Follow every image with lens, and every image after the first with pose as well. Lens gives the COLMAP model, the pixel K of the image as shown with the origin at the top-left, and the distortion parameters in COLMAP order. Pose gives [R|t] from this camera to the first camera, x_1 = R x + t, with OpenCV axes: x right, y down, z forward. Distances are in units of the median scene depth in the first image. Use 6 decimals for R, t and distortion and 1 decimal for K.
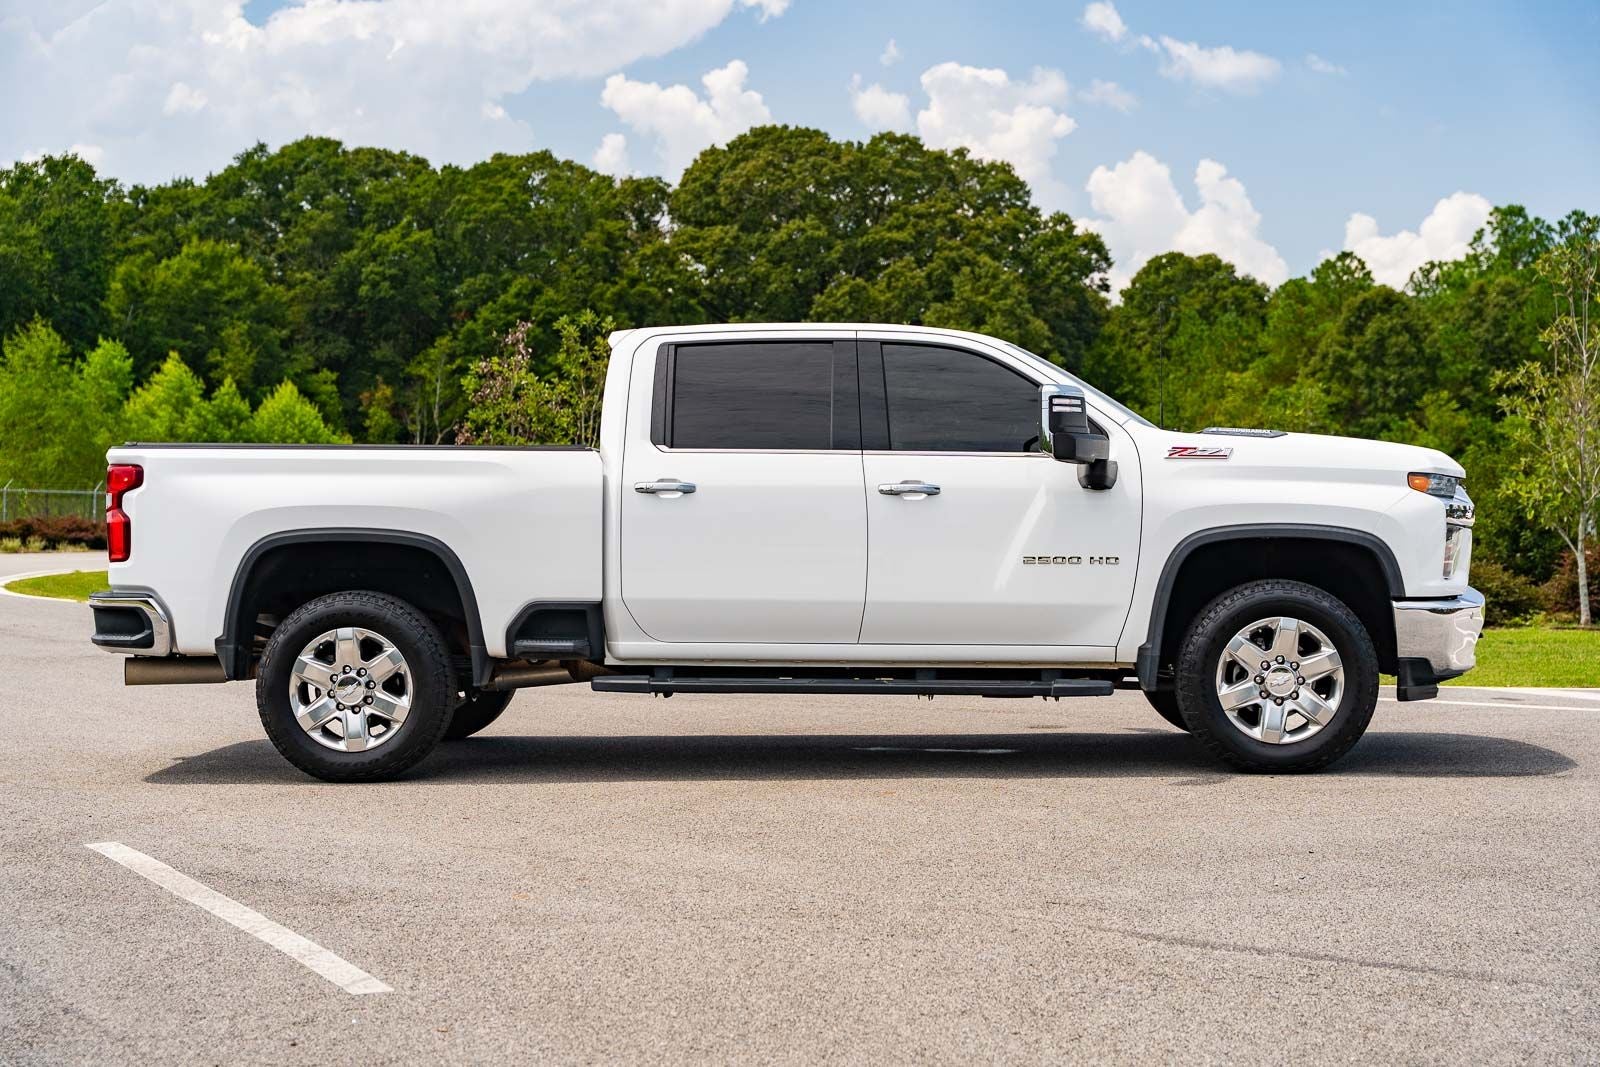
lens RADIAL K [[2713.6, 0, 800.0], [0, 2713.6, 533.5], [0, 0, 1]] dist [0.058587, 0.059092]
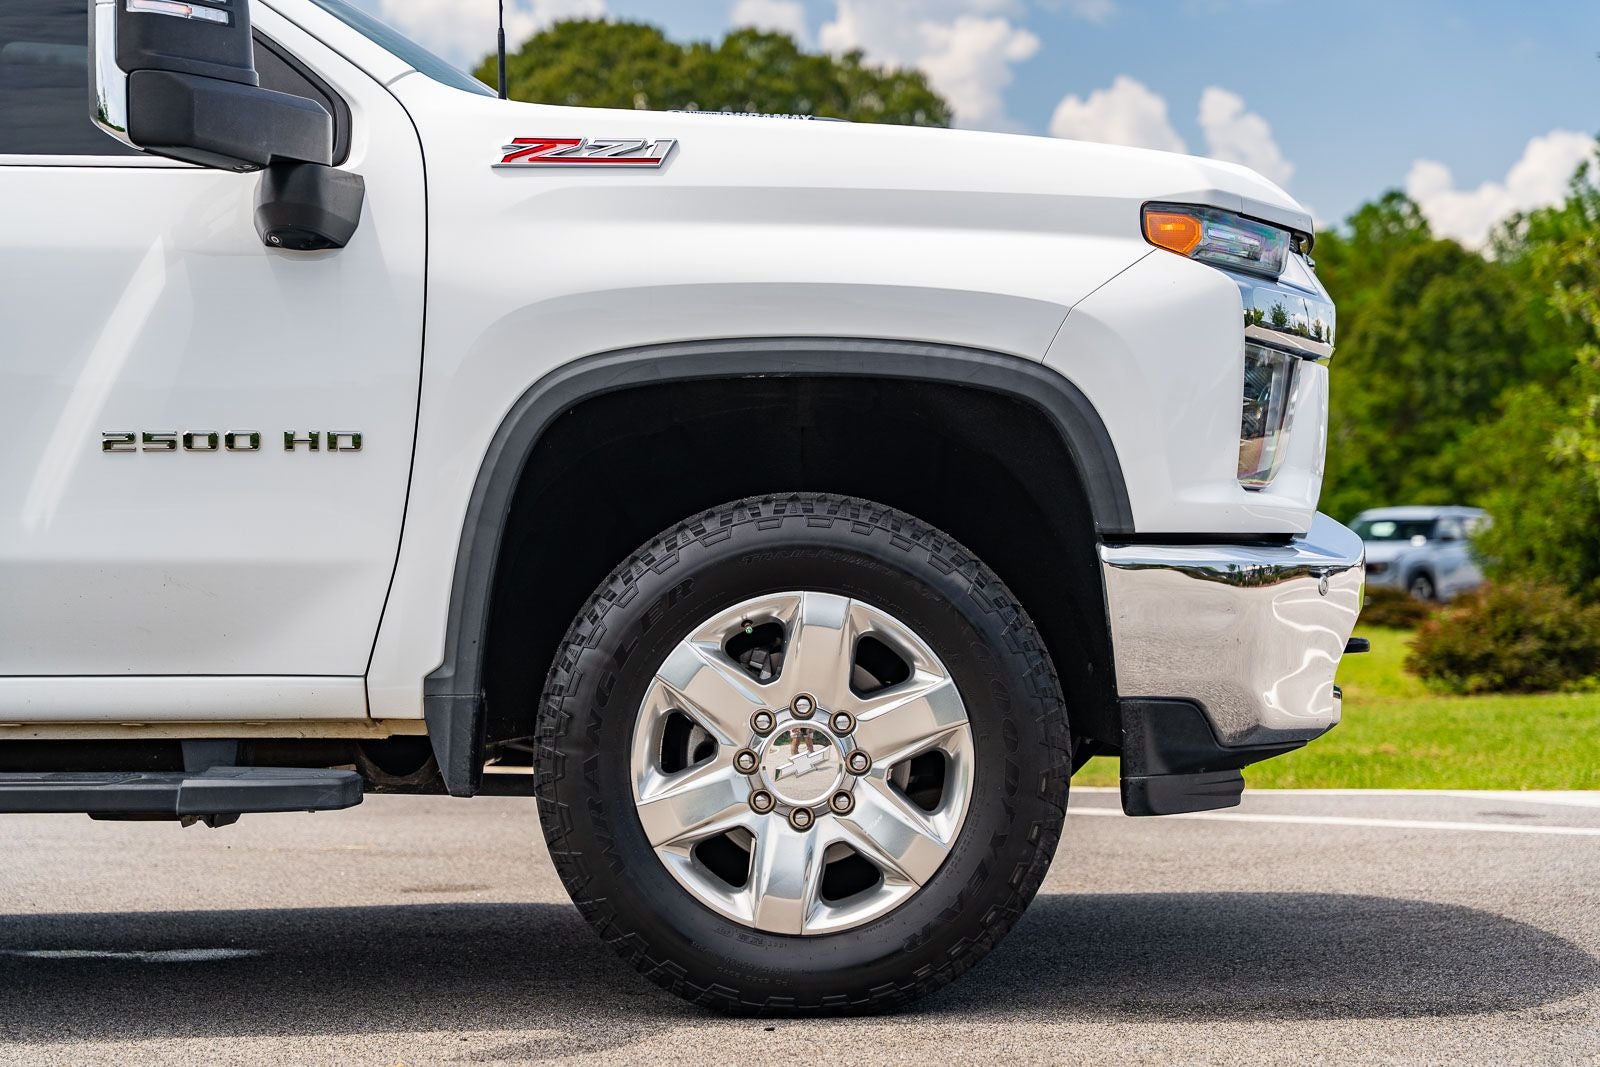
lens RADIAL K [[3362.7, 0, 861.8], [0, 3362.7, 534.1], [0, 0, 1]] dist [0.047116, 0.572302]
pose [[0.999728, -0.006847, 0.022307, 0.043828], [0.007470, 0.999581, -0.027949, 0.008977], [-0.022107, 0.028108, 0.999360, 0.135960]]
